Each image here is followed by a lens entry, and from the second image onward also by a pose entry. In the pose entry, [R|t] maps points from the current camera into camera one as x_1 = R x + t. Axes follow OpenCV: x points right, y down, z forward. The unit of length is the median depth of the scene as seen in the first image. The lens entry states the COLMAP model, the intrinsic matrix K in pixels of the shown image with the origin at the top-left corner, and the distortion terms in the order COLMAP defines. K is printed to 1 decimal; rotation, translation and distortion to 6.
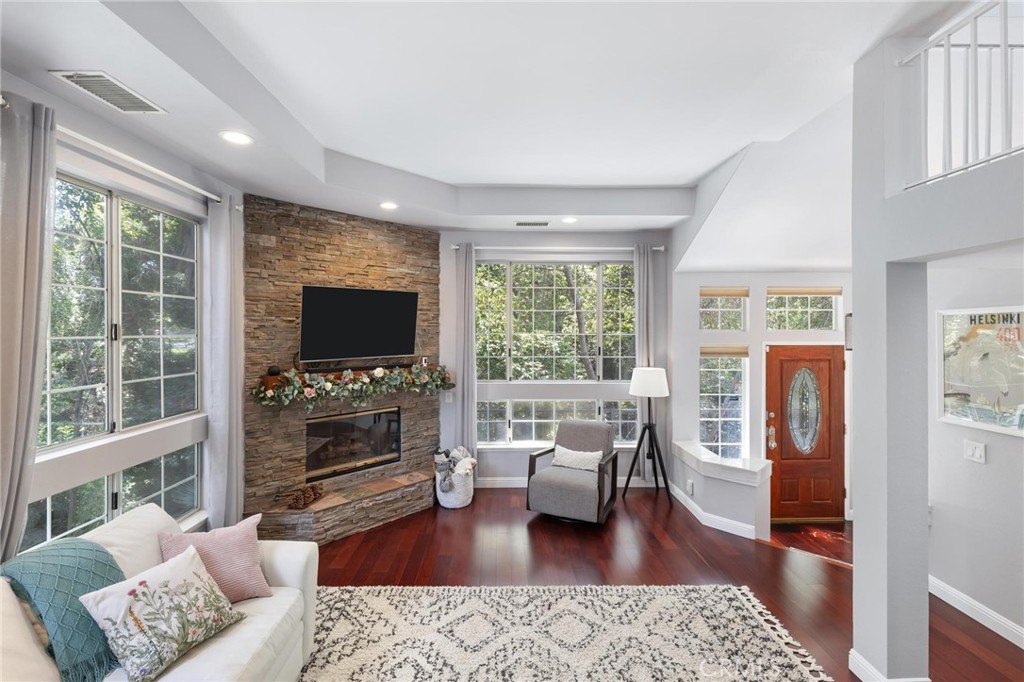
lens RADIAL K [[458.6, 0, 512.7], [0, 458.6, 332.8], [0, 0, 1]] dist [-0.001073, -0.000206]
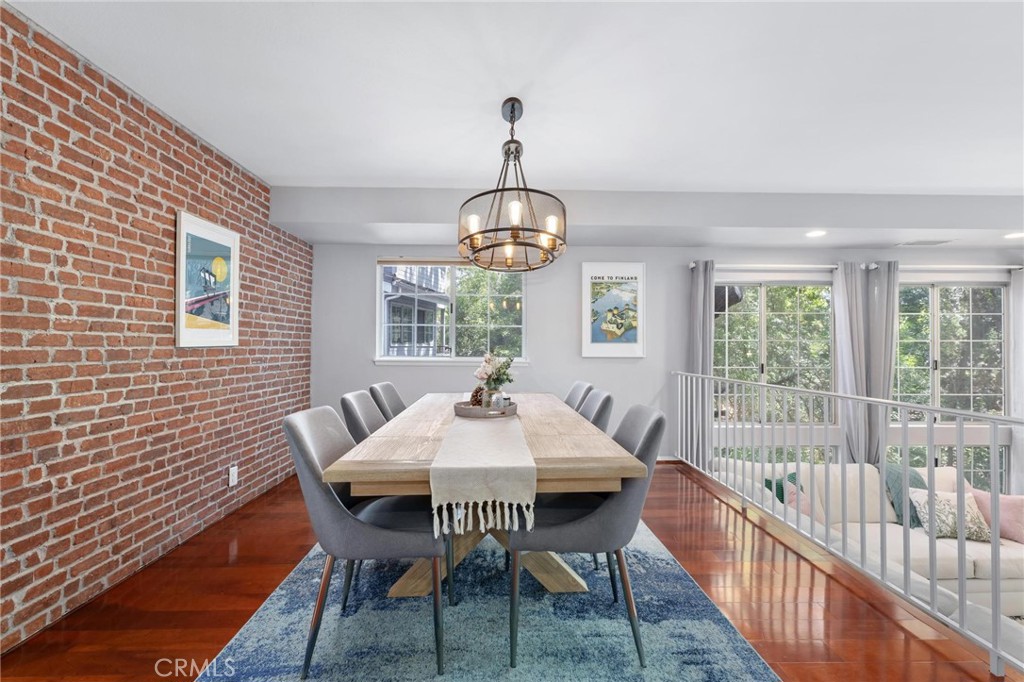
lens RADIAL K [[446.1, 0, 512.0], [0, 446.1, 341.0], [0, 0, 1]] dist [-0.000835, -0.000246]
pose [[0.010672, -0.011737, -0.999874, 0.474405], [-0.010201, 0.999878, -0.011846, -0.032474], [0.999891, 0.010326, 0.010551, -0.368266]]
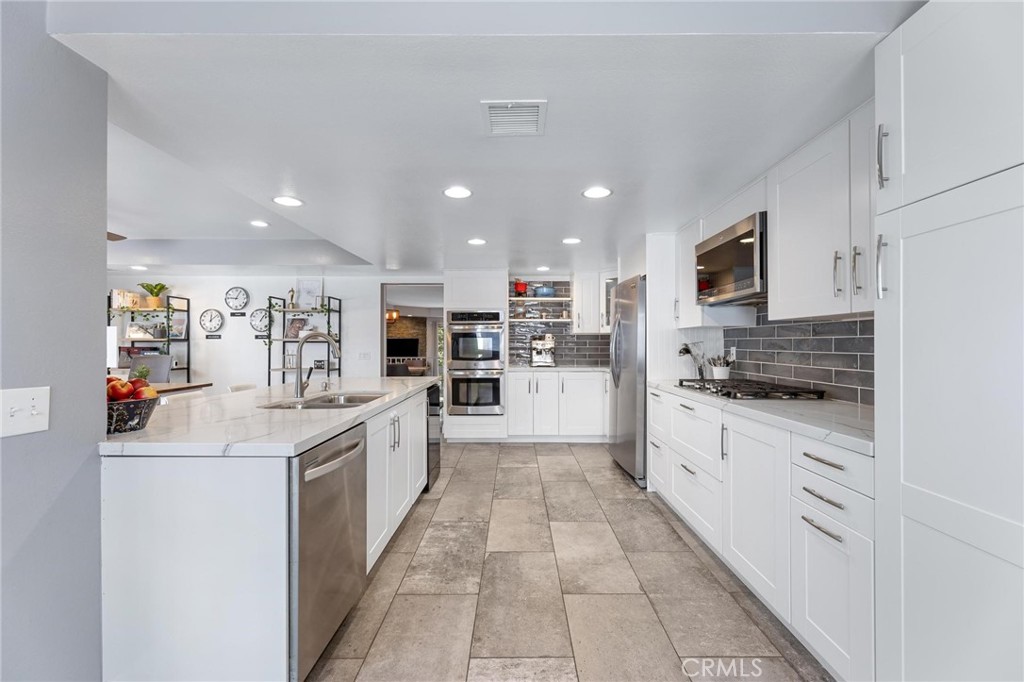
lens RADIAL K [[414.6, 0, 515.0], [0, 414.6, 343.8], [0, 0, 1]] dist [0.001759, 0.000069]
pose [[0.999778, -0.001859, -0.020984, 0.565637], [0.001772, 0.999990, -0.004179, -0.039633], [0.020992, 0.004141, 0.999771, -2.026928]]
